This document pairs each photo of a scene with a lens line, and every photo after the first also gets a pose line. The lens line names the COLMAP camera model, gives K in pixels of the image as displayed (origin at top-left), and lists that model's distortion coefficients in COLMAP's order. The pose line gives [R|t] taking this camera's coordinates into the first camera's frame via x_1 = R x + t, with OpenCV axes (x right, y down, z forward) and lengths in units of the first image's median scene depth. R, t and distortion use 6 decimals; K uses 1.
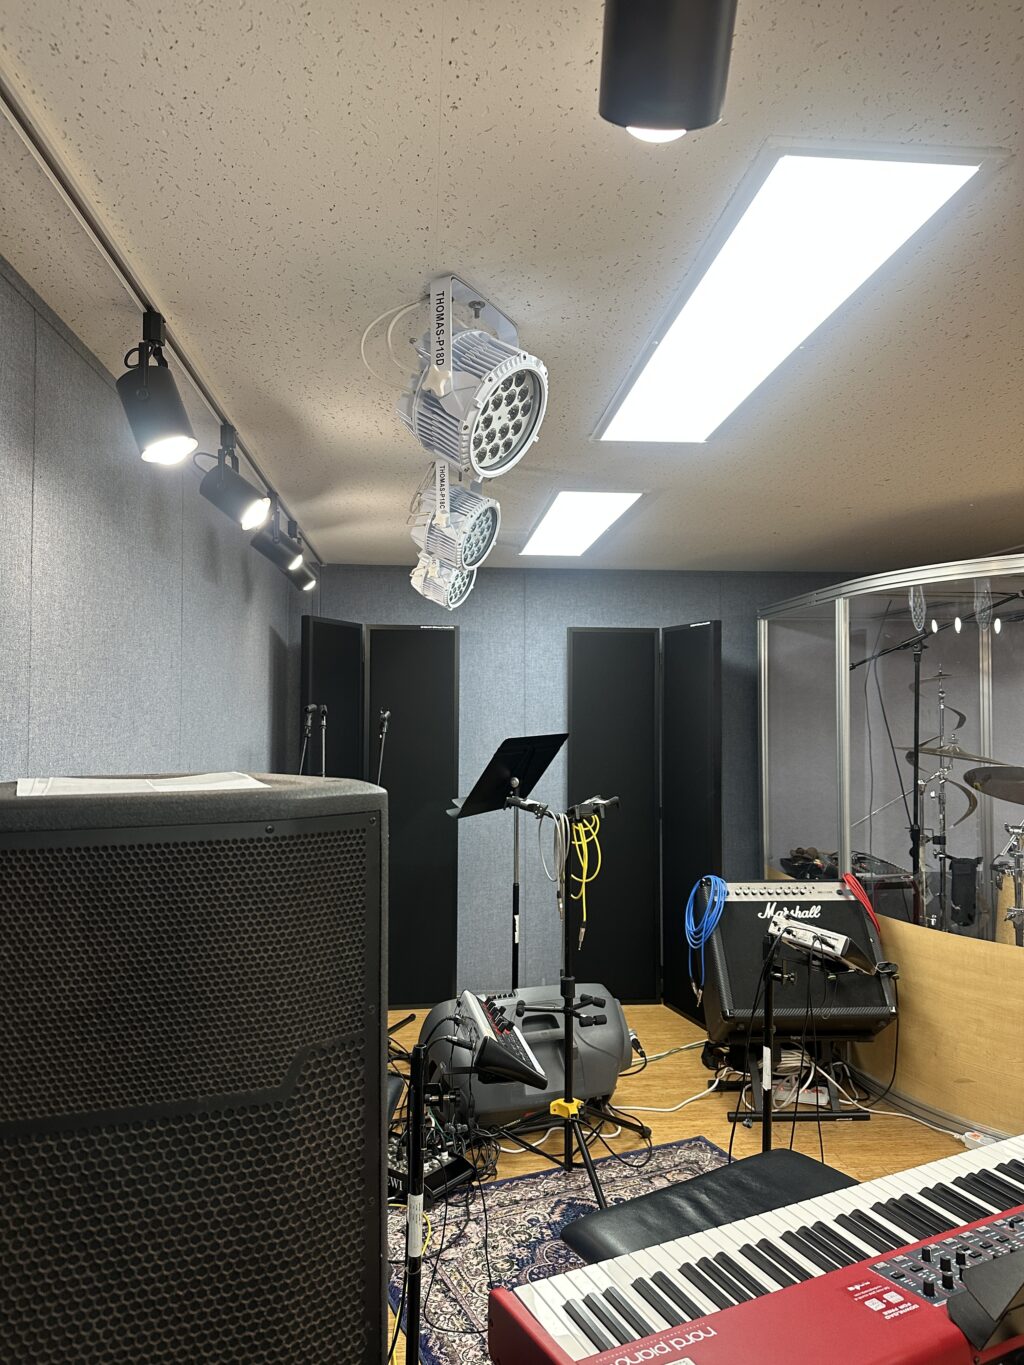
lens RADIAL K [[956.5, 0, 512.0], [0, 956.5, 682.5], [0, 0, 1]] dist [0.003695, 0.001578]
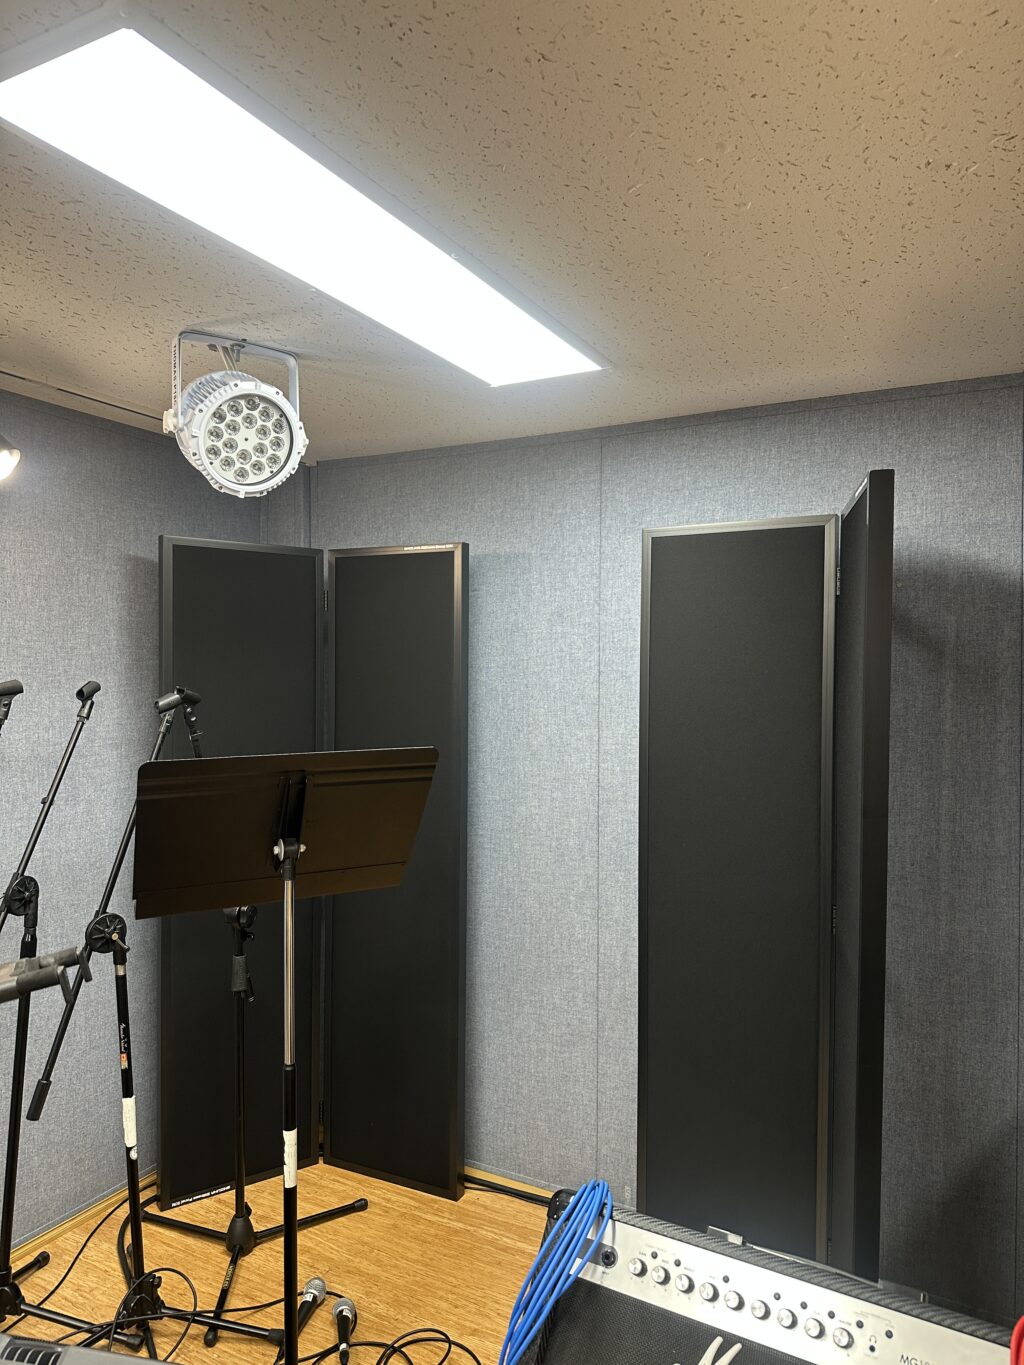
lens RADIAL K [[956.5, 0, 512.0], [0, 956.5, 682.5], [0, 0, 1]] dist [0.003695, 0.001578]
pose [[0.823180, 0.011246, -0.567670, 0.282860], [0.003587, 0.999681, 0.025006, 0.010089], [0.567770, -0.022621, 0.822877, 0.526503]]
